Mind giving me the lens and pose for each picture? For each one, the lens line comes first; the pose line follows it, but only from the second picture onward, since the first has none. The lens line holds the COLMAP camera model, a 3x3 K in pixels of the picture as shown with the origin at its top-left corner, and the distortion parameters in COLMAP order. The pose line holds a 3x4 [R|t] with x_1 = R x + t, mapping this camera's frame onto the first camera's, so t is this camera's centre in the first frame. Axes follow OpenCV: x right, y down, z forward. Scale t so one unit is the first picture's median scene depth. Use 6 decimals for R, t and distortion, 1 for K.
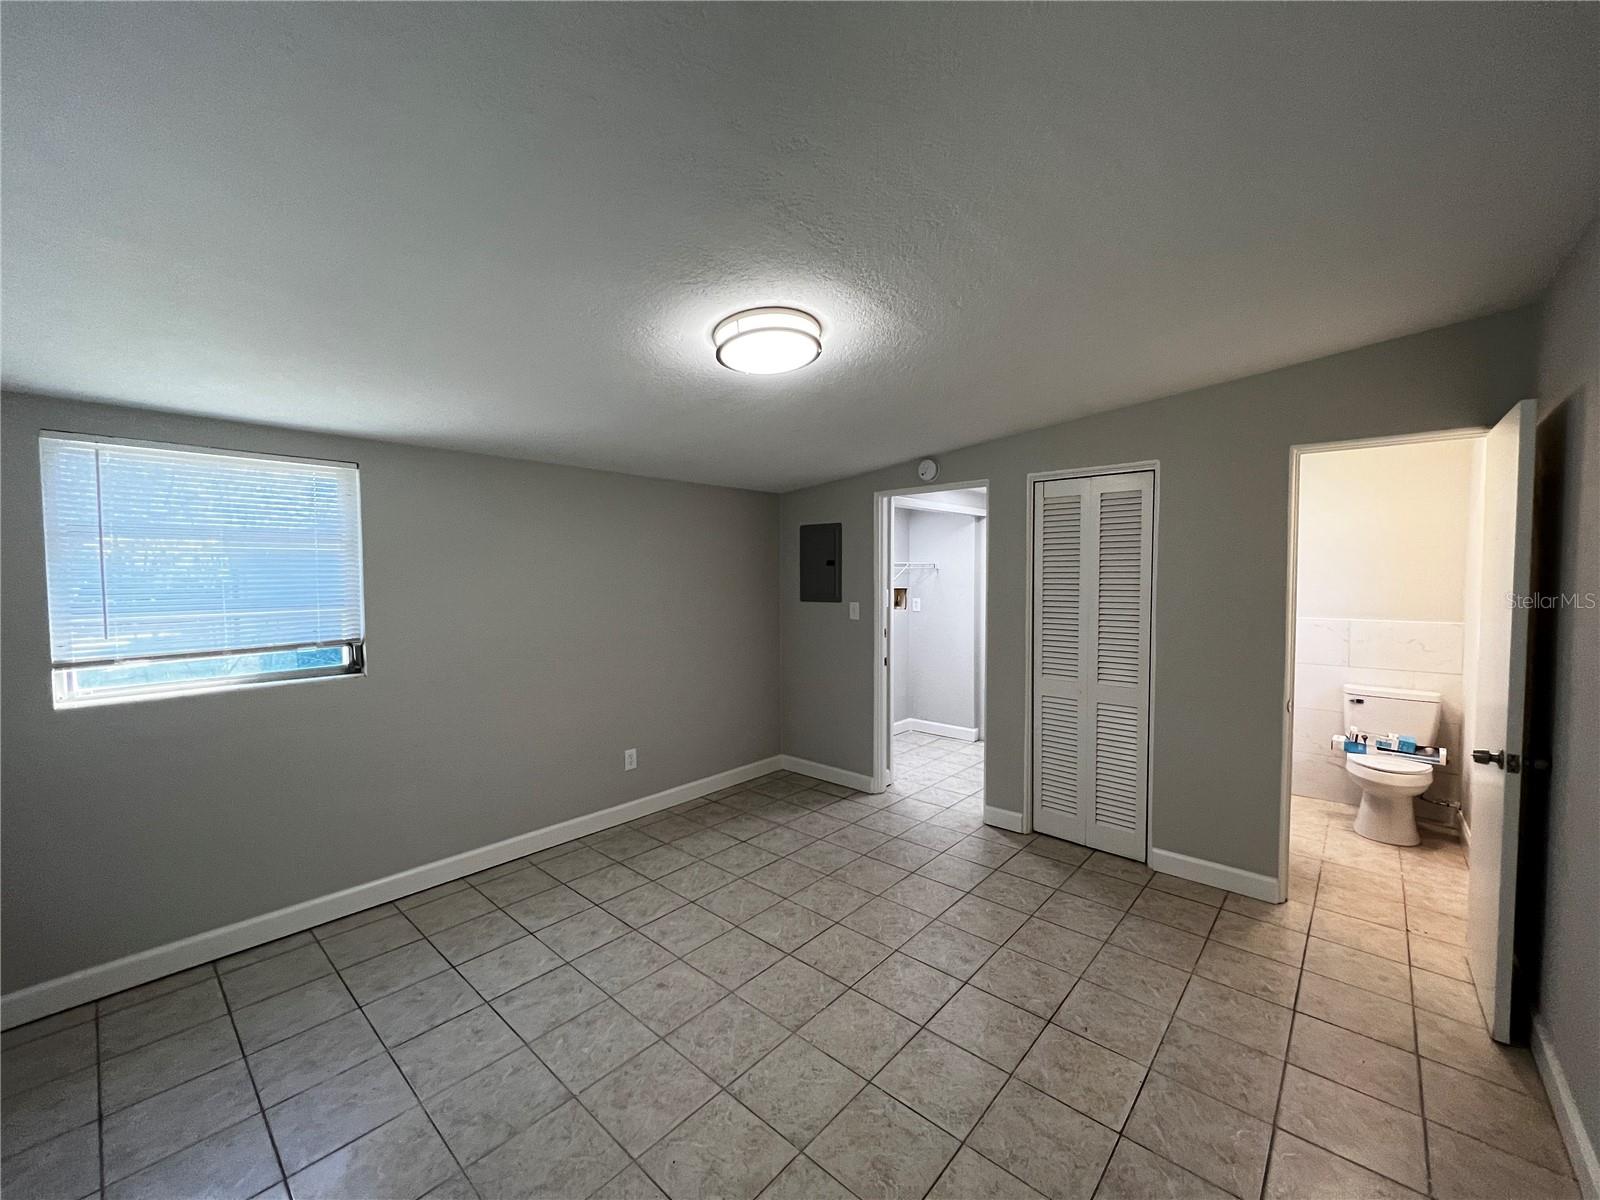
lens RADIAL K [[633.9, 0, 793.6], [0, 633.9, 602.0], [0, 0, 1]] dist [-0.002512, 0.000198]
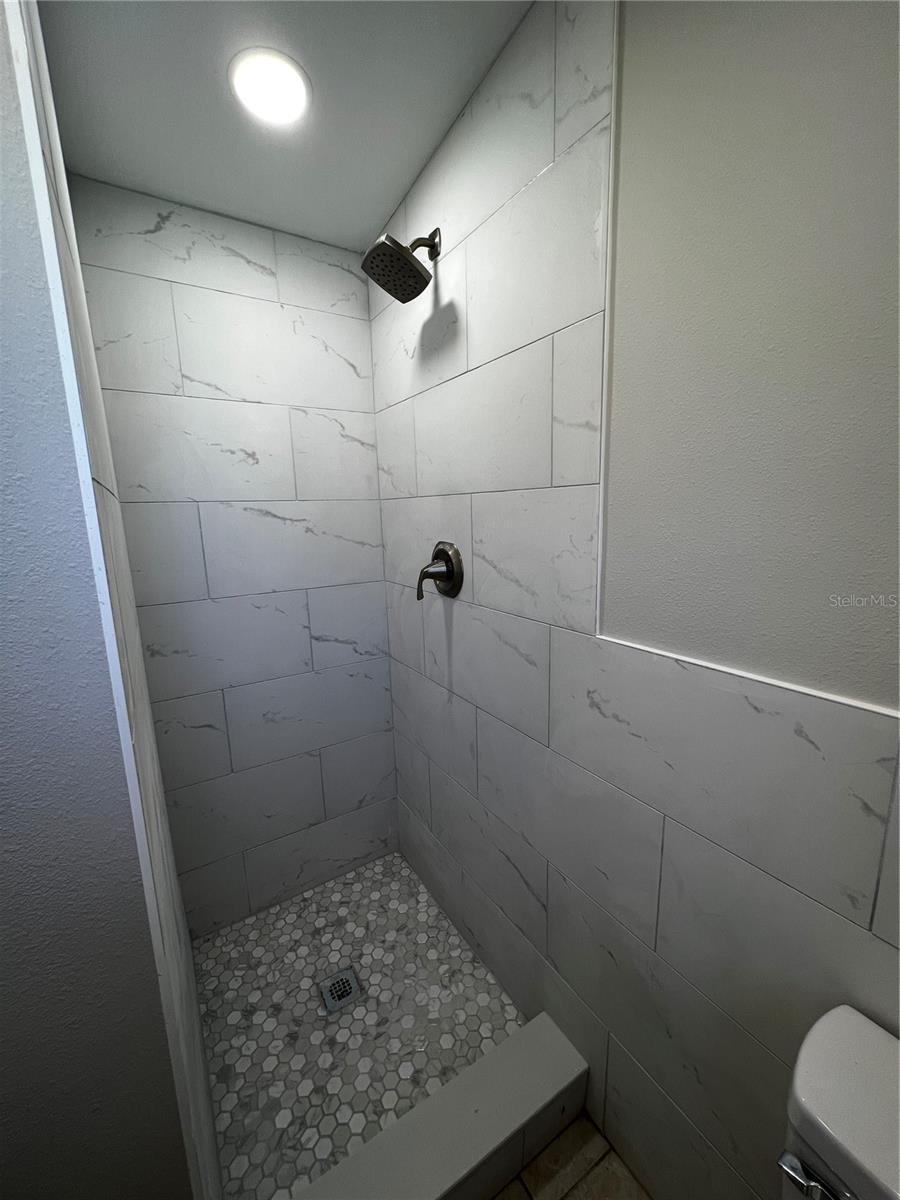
lens RADIAL K [[475.4, 0, 455.0], [0, 475.4, 600.8], [0, 0, 1]] dist [-0.002512, 0.000198]
pose [[0.968718, 0.026594, -0.246736, 0.878527], [0.010464, 0.988980, 0.147678, -0.029857], [0.247944, -0.145640, 0.957765, 0.938973]]
